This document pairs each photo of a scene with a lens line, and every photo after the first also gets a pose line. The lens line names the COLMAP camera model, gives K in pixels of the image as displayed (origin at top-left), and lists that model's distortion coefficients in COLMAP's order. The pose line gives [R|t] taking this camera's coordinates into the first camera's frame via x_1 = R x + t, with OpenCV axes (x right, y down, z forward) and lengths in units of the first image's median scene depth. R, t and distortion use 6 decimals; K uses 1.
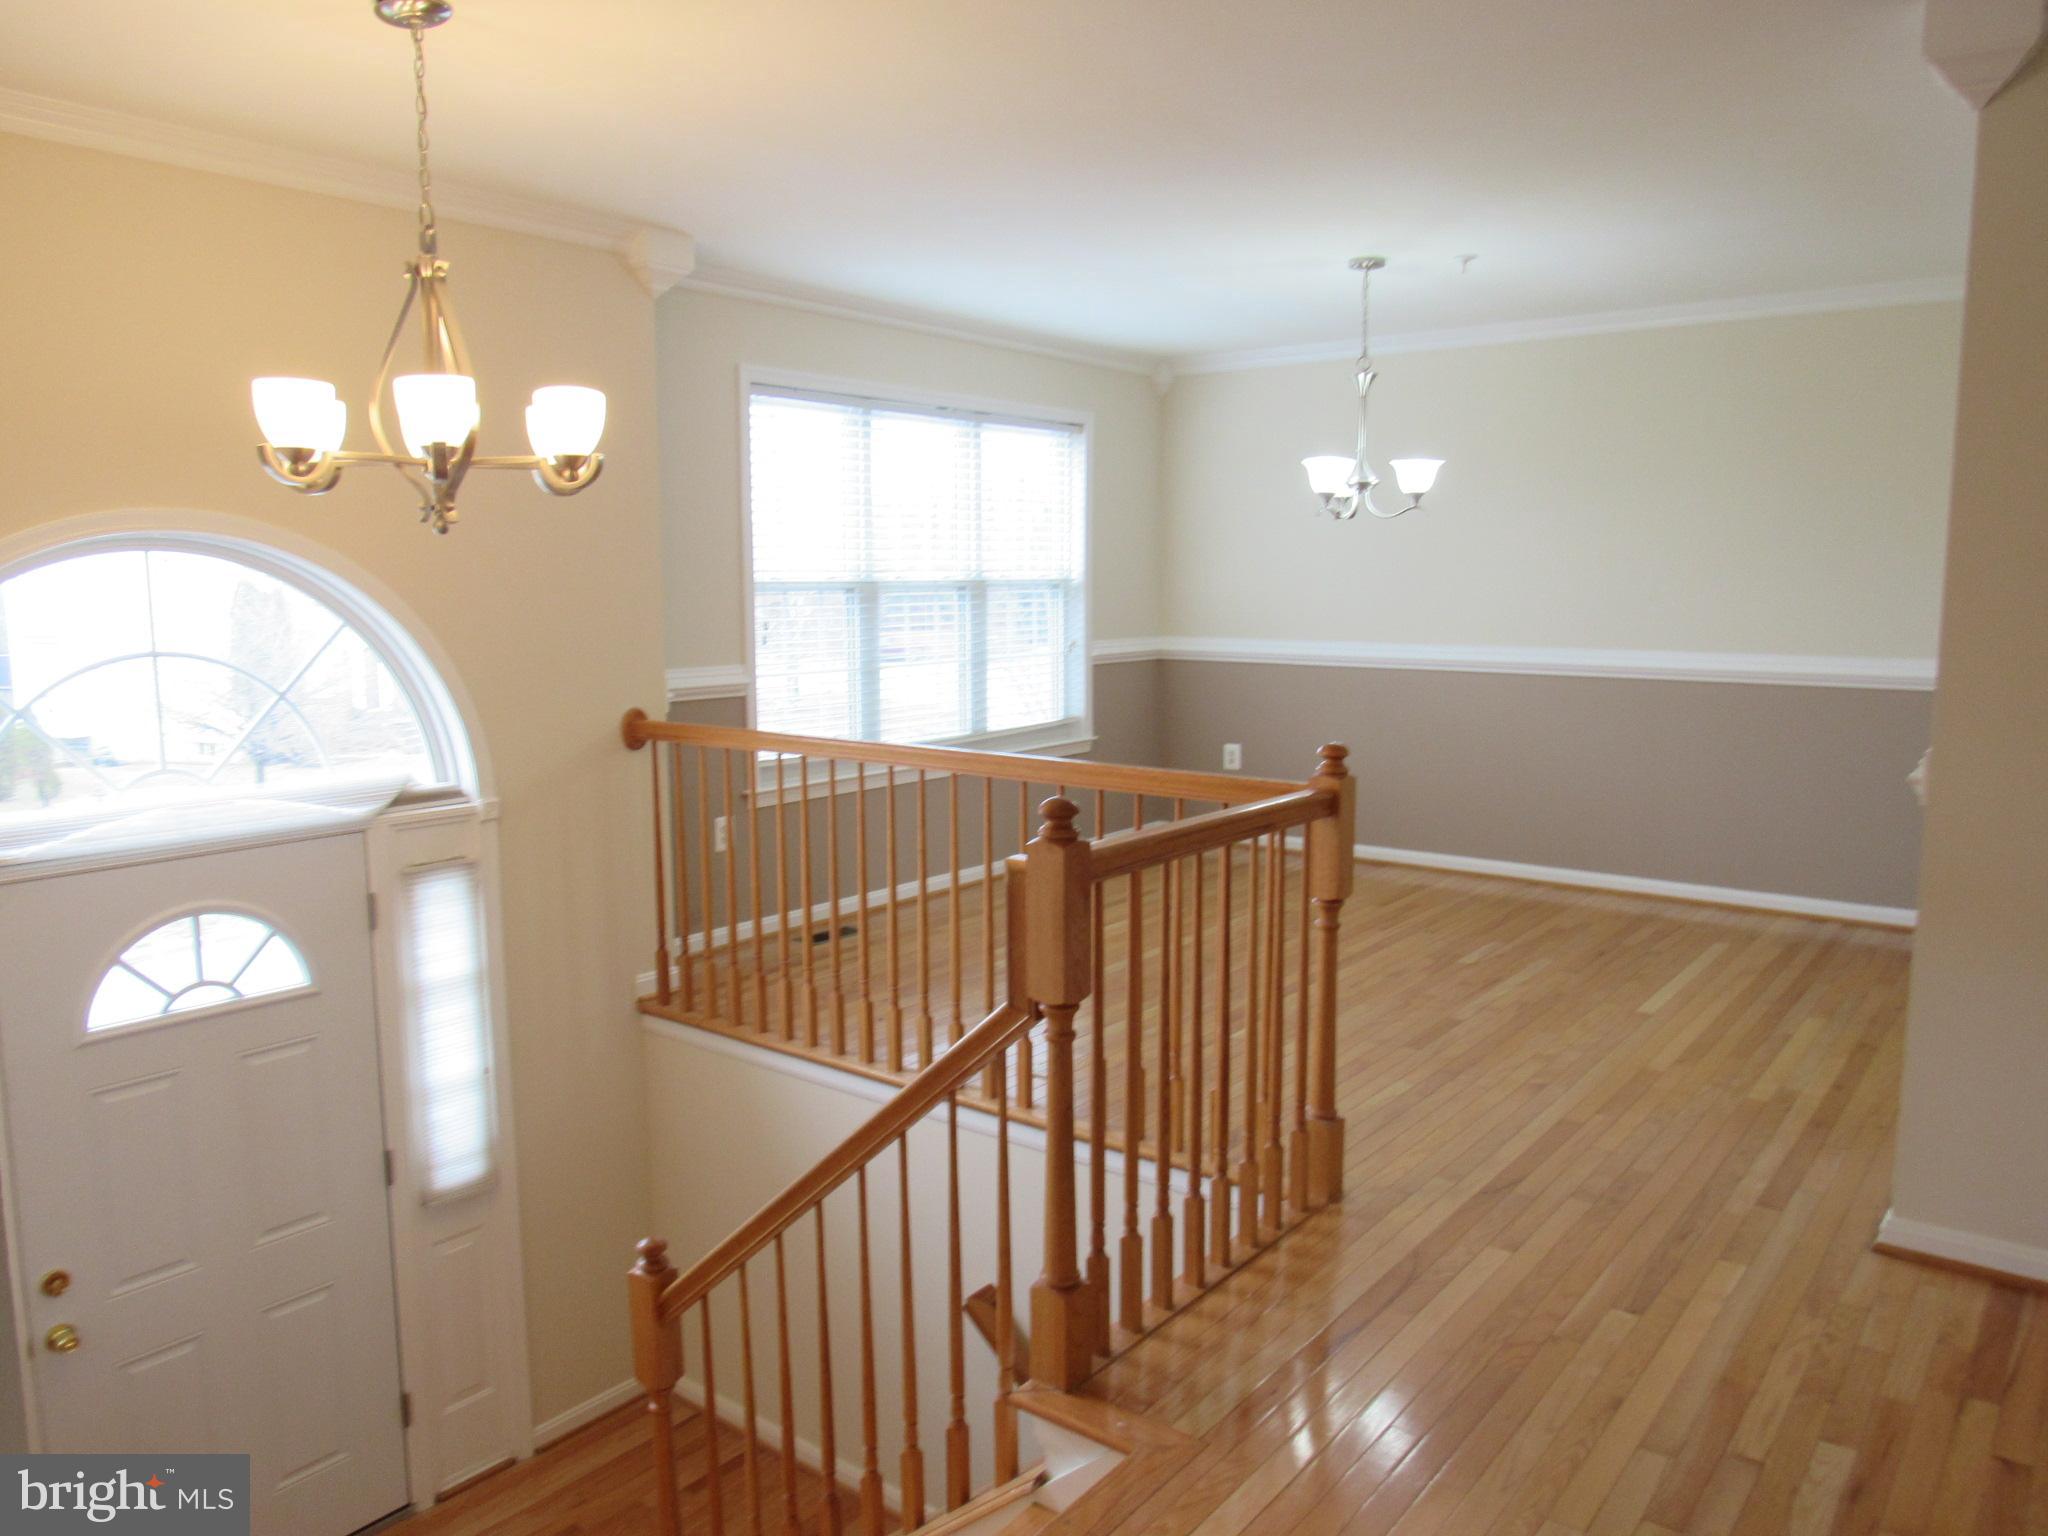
lens RADIAL K [[1463.8, 0, 1024.0], [0, 1463.8, 768.0], [0, 0, 1]] dist [-0.005407, -0.001300]
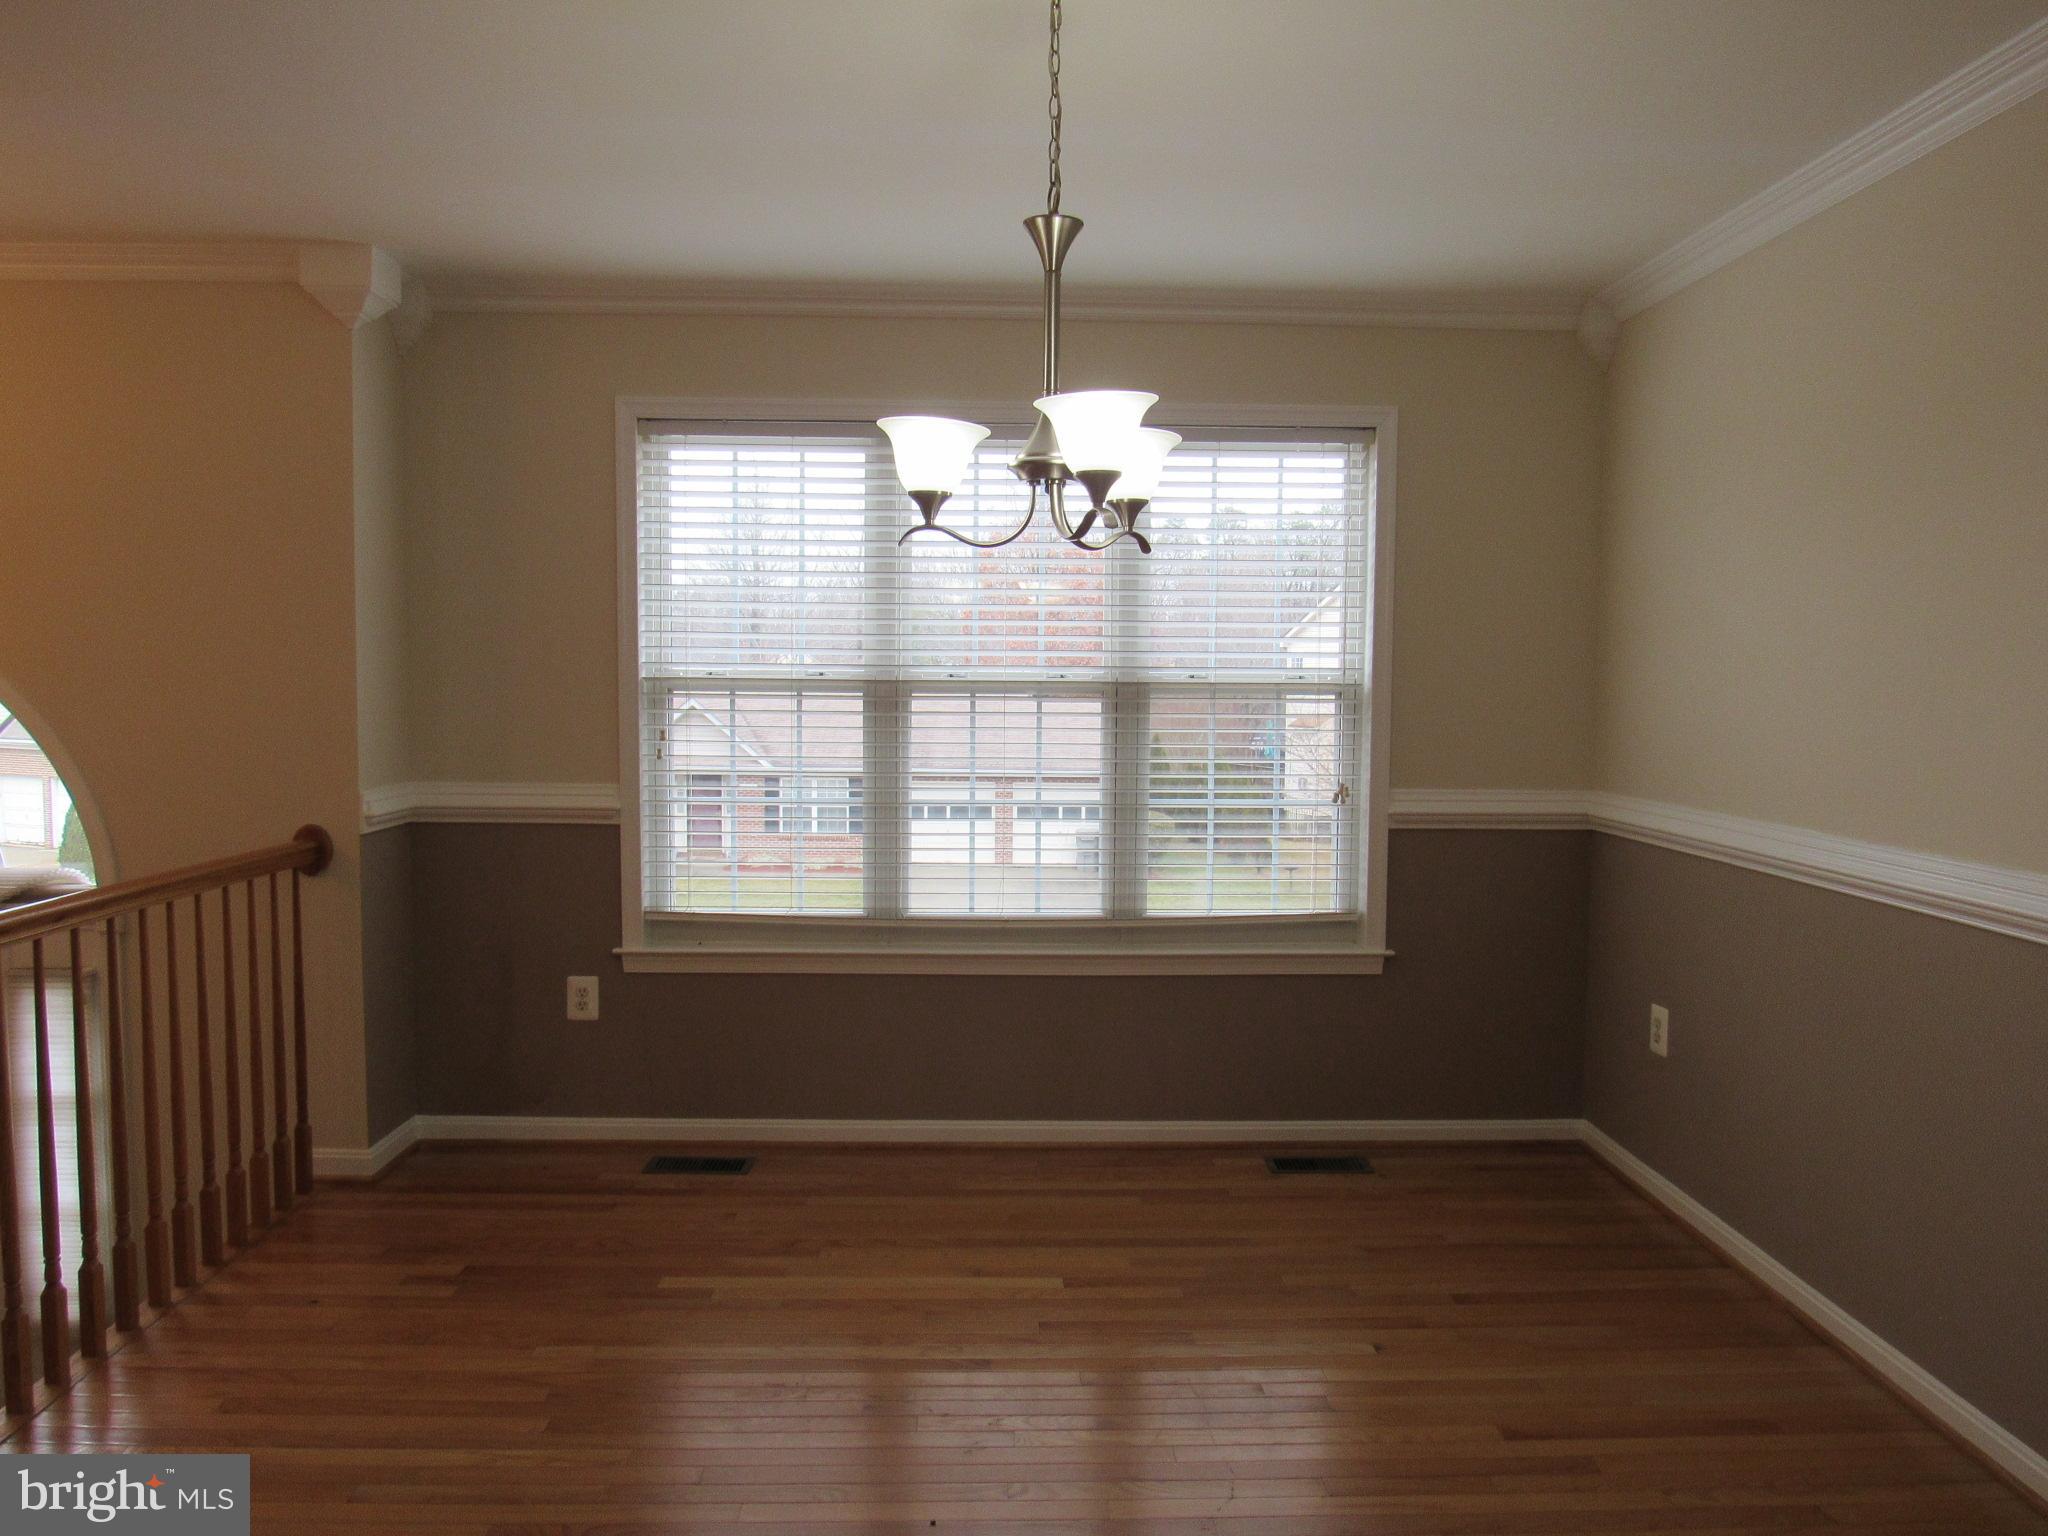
lens RADIAL K [[1575.8, 0, 1024.0], [0, 1575.8, 768.0], [0, 0, 1]] dist [-0.008545, -0.003699]
pose [[0.639942, 0.049706, -0.766814, 0.588687], [-0.113042, 0.993138, -0.029962, -0.079604], [0.760063, 0.105857, 0.641169, 0.645373]]
